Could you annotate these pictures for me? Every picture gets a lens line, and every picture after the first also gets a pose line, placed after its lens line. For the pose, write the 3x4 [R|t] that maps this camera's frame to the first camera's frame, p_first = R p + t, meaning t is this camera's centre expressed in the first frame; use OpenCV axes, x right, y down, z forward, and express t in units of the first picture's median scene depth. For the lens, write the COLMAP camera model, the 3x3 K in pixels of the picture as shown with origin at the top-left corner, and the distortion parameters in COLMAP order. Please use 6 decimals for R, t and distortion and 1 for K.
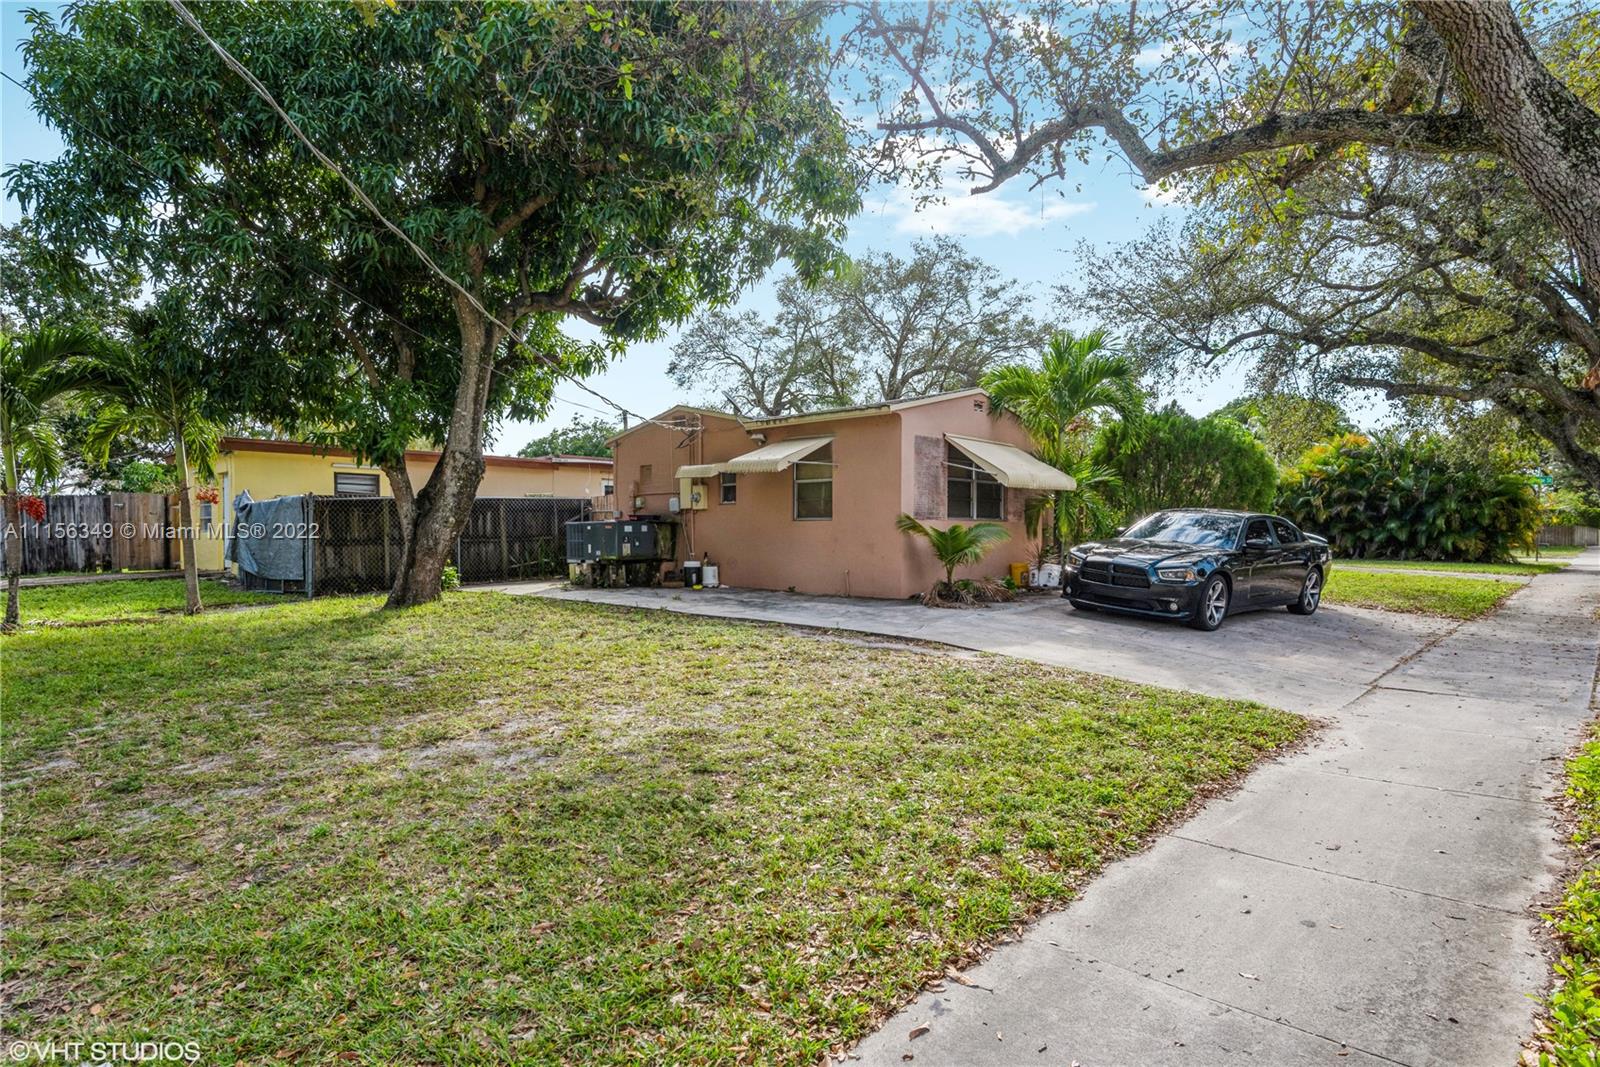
lens RADIAL K [[862.6, 0, 794.9], [0, 862.6, 549.1], [0, 0, 1]] dist [0.005457, -0.000375]
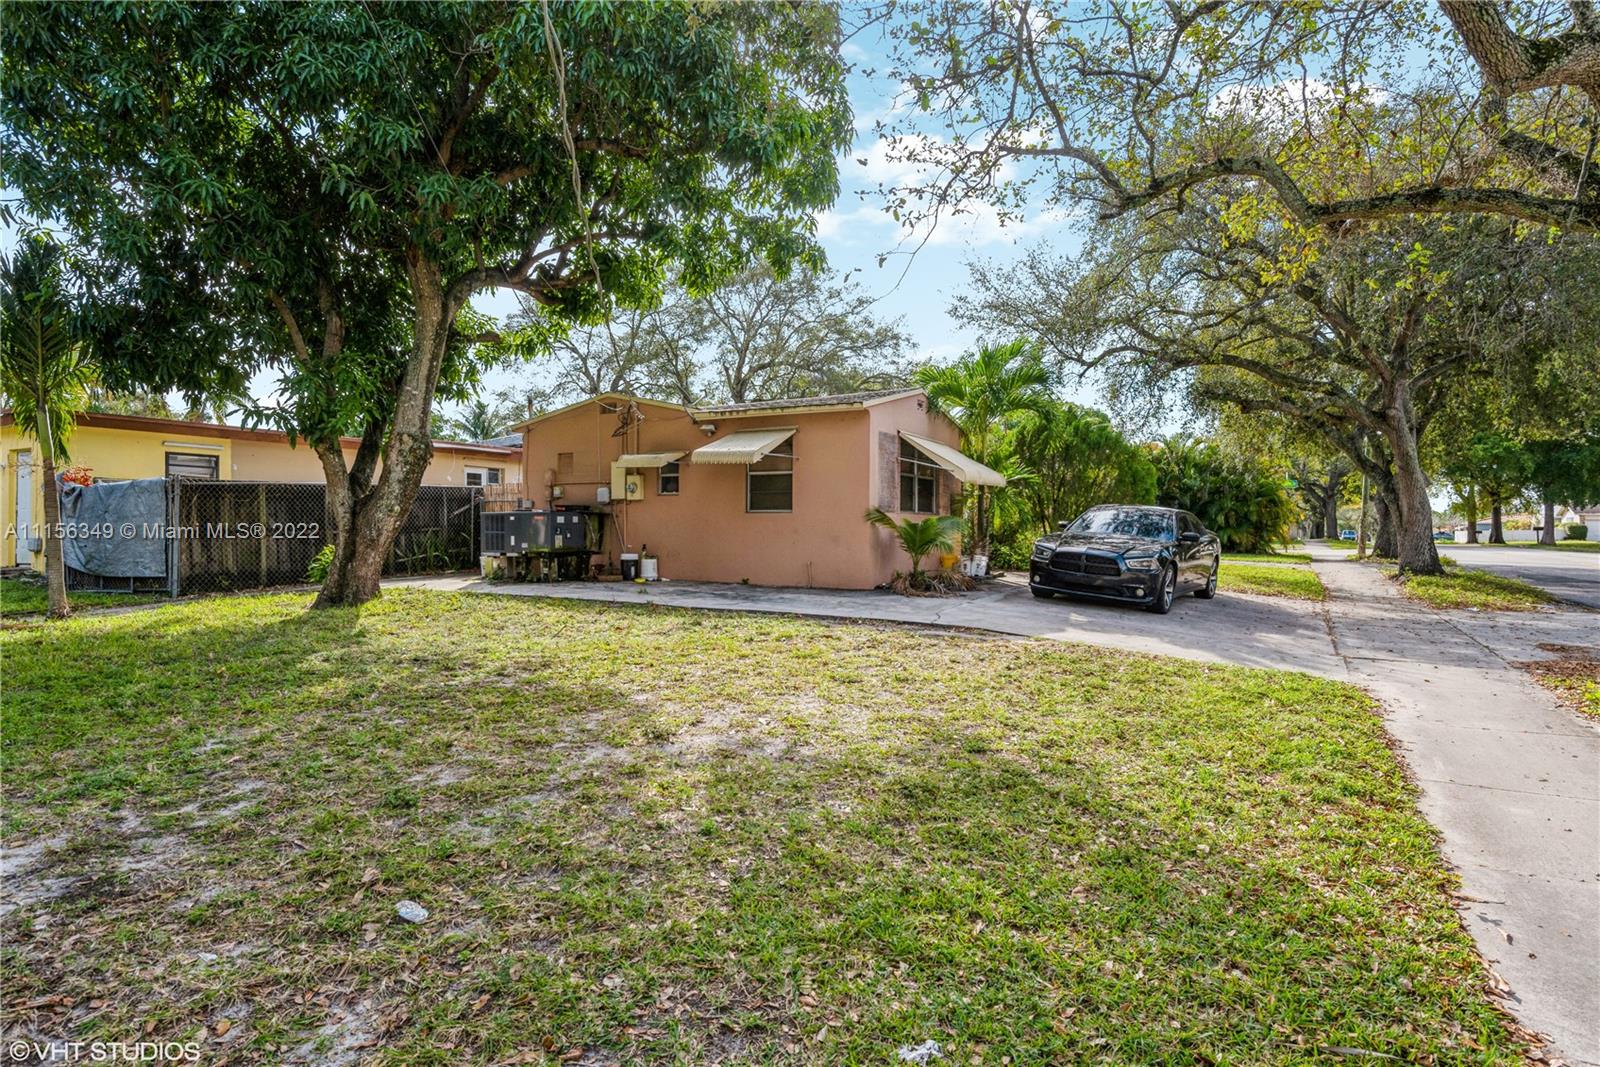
lens RADIAL K [[874.6, 0, 800.0], [0, 874.6, 521.2], [0, 0, 1]] dist [0.010562, -0.003253]
pose [[0.973631, 0.005604, 0.228060, -0.166093], [0.000035, 0.999695, -0.024715, 0.001978], [-0.228129, 0.024071, 0.973333, 0.003605]]
